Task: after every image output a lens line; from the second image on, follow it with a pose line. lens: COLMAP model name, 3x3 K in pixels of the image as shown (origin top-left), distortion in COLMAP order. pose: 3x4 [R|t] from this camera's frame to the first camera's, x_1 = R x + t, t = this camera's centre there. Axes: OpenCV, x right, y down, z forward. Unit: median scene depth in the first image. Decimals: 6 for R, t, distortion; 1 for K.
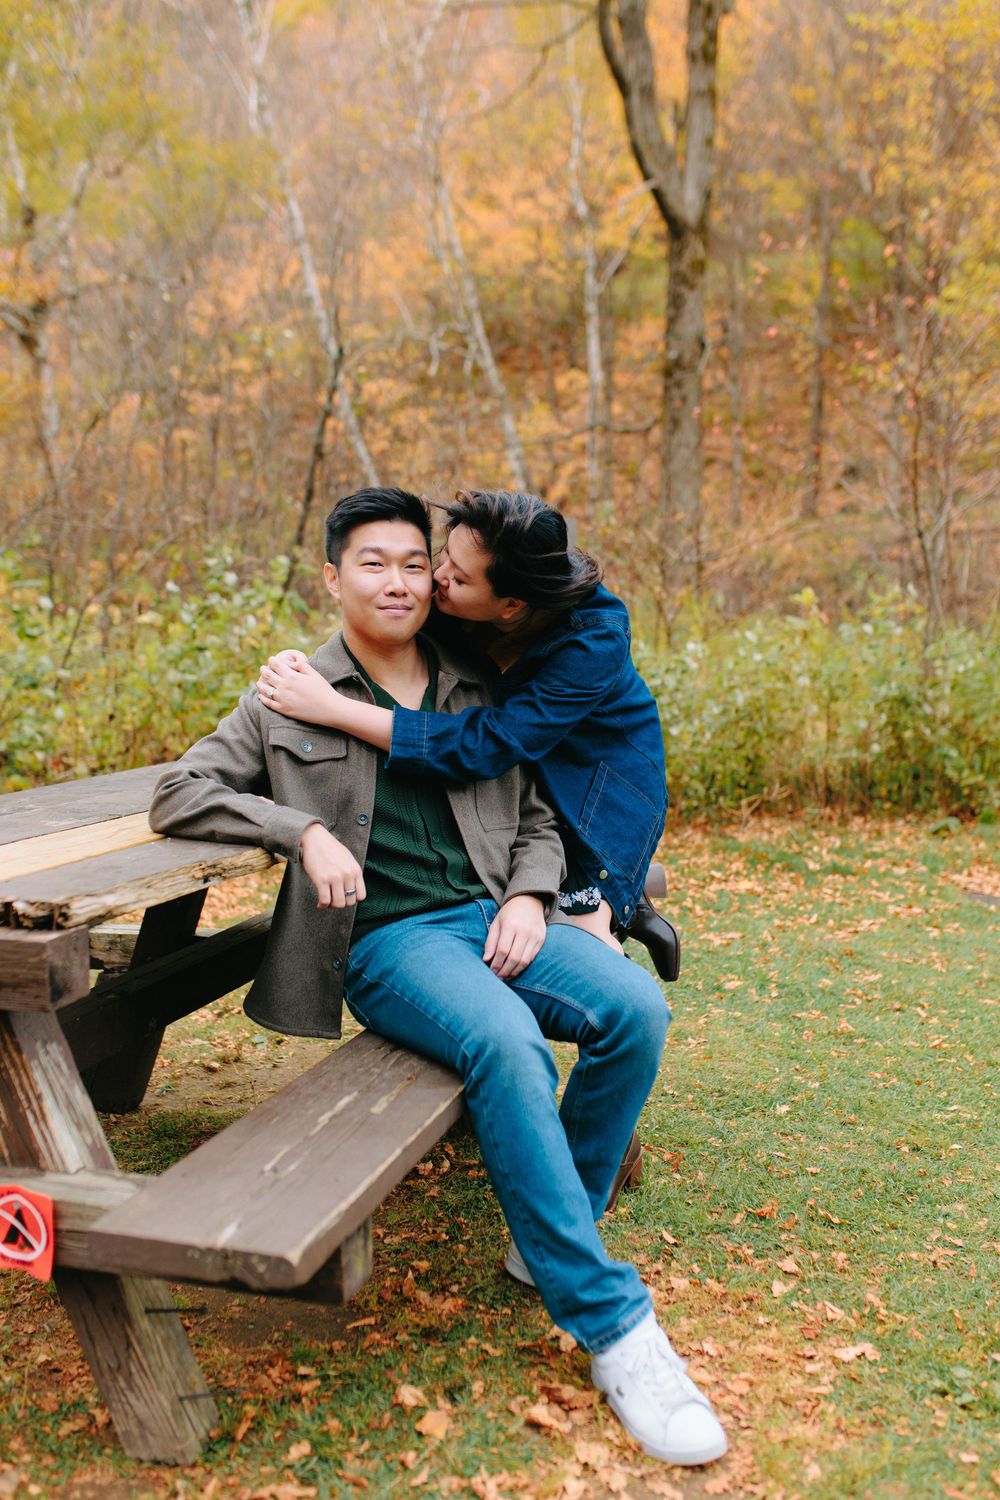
lens RADIAL K [[1470.5, 0, 513.9], [0, 1470.5, 754.5], [0, 0, 1]] dist [0.006219, 0.000000]
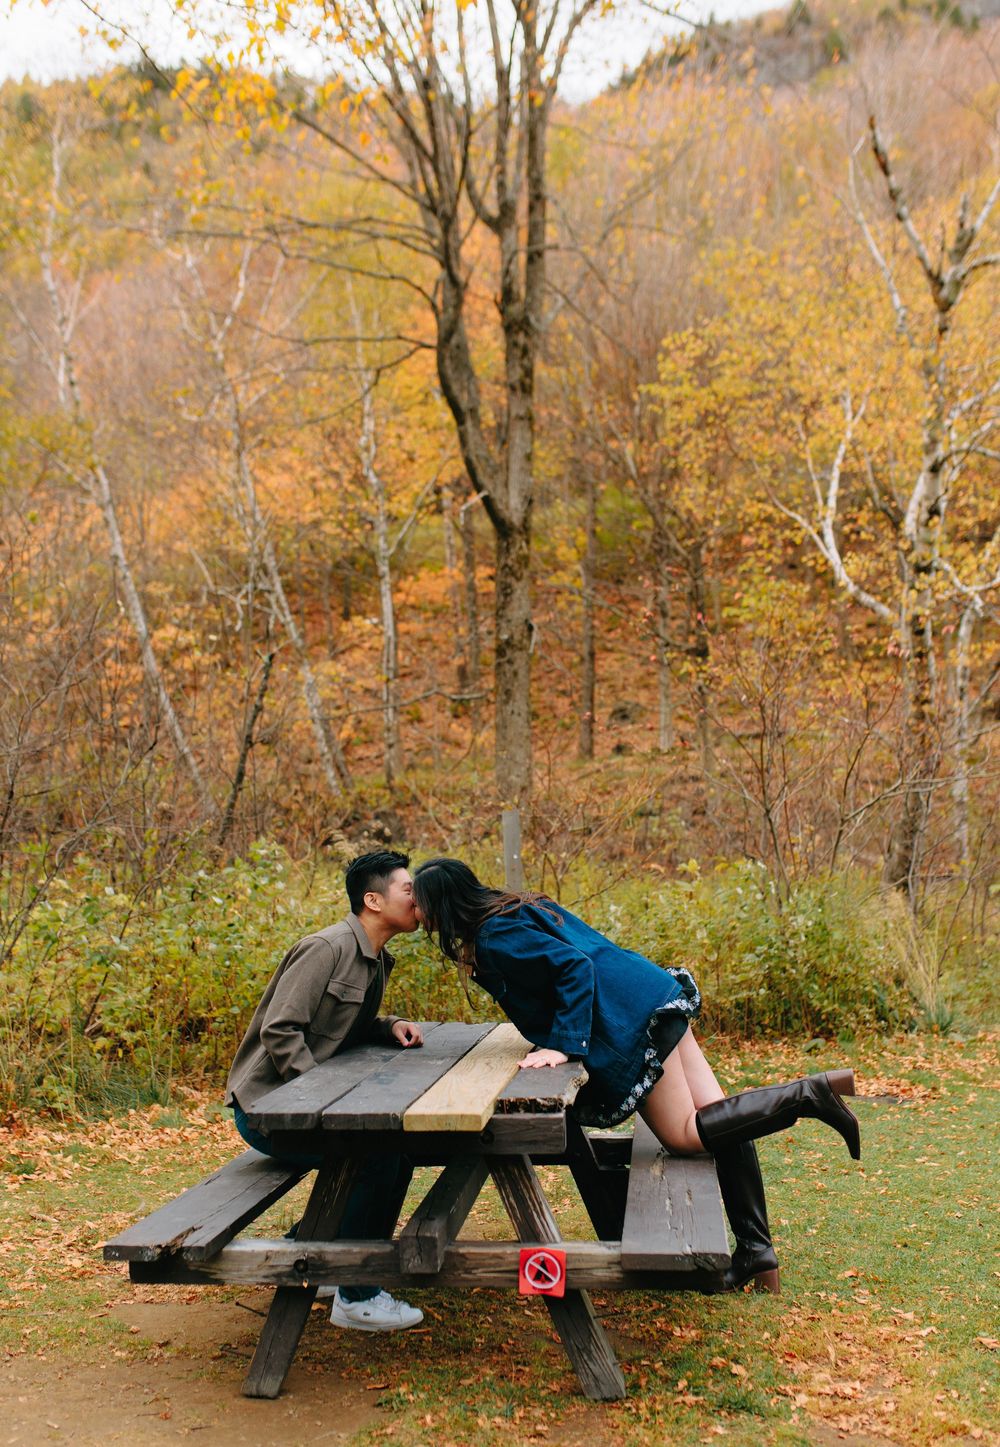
lens RADIAL K [[1617.4, 0, 489.4], [0, 1617.4, 725.9], [0, 0, 1]] dist [0.019998, 0.000000]
pose [[0.982990, -0.010274, 0.183370, -0.138708], [0.039181, 0.987180, -0.154727, -0.010712], [-0.179430, 0.159279, 0.970791, -0.207449]]
